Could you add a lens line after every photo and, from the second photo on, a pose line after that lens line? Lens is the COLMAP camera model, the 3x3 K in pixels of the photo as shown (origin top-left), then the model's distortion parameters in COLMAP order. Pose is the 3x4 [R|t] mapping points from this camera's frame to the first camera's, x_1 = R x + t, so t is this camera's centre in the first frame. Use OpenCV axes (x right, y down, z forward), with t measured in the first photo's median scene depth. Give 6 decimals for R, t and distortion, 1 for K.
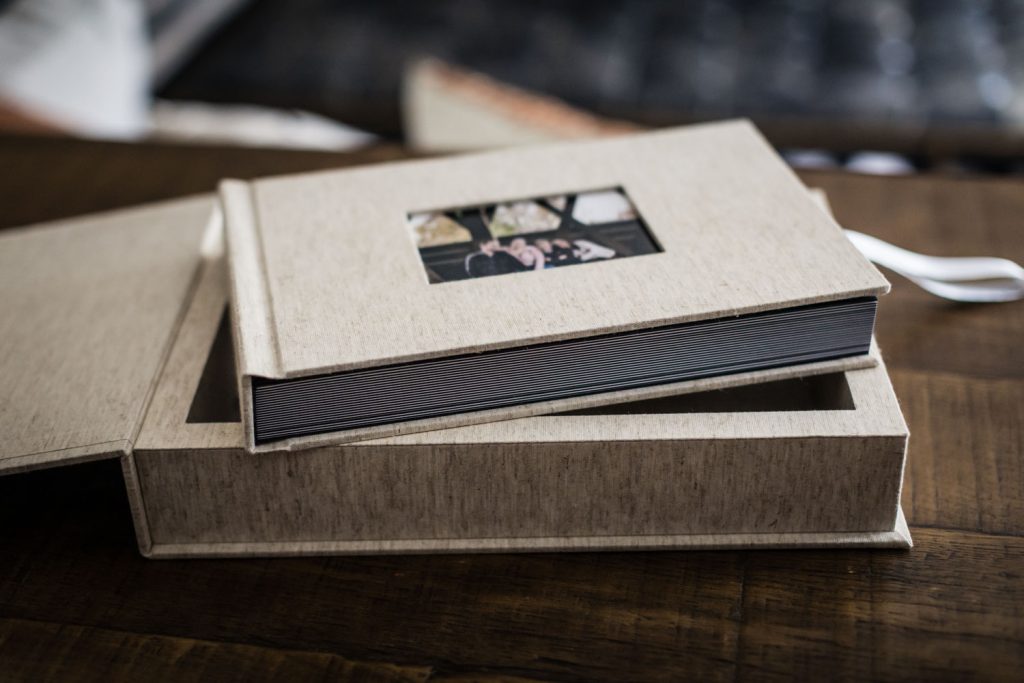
lens RADIAL K [[1603.2, 0, 503.9], [0, 1603.2, 338.1], [0, 0, 1]] dist [-0.021048, 0.000000]
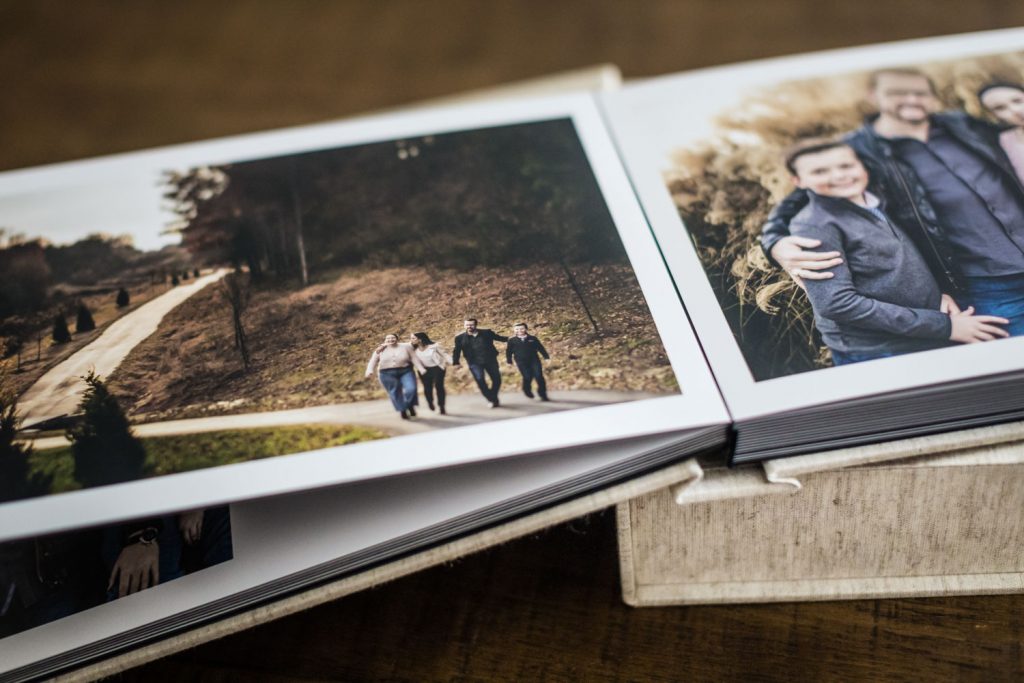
lens RADIAL K [[1603.2, 0, 504.1], [0, 1603.2, 340.1], [0, 0, 1]] dist [-0.021048, 0.000000]
pose [[0.998089, -0.031372, -0.053233, -0.241779], [0.038883, 0.988444, 0.146517, -0.102507], [0.048021, -0.148307, 0.987775, 0.266632]]
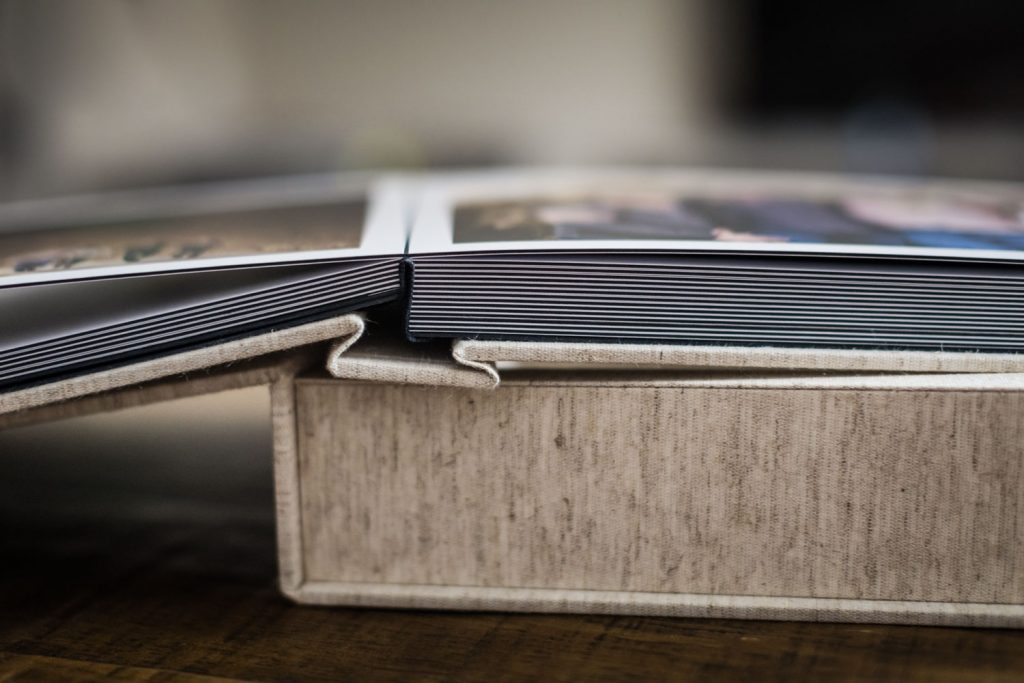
lens RADIAL K [[1603.2, 0, 497.2], [0, 1603.2, 291.7], [0, 0, 1]] dist [-0.021048, 0.000000]
pose [[0.988379, 0.037337, -0.147355, -0.073157], [-0.091306, 0.920838, -0.379106, 0.247565], [0.121536, 0.388155, 0.913545, 0.457436]]
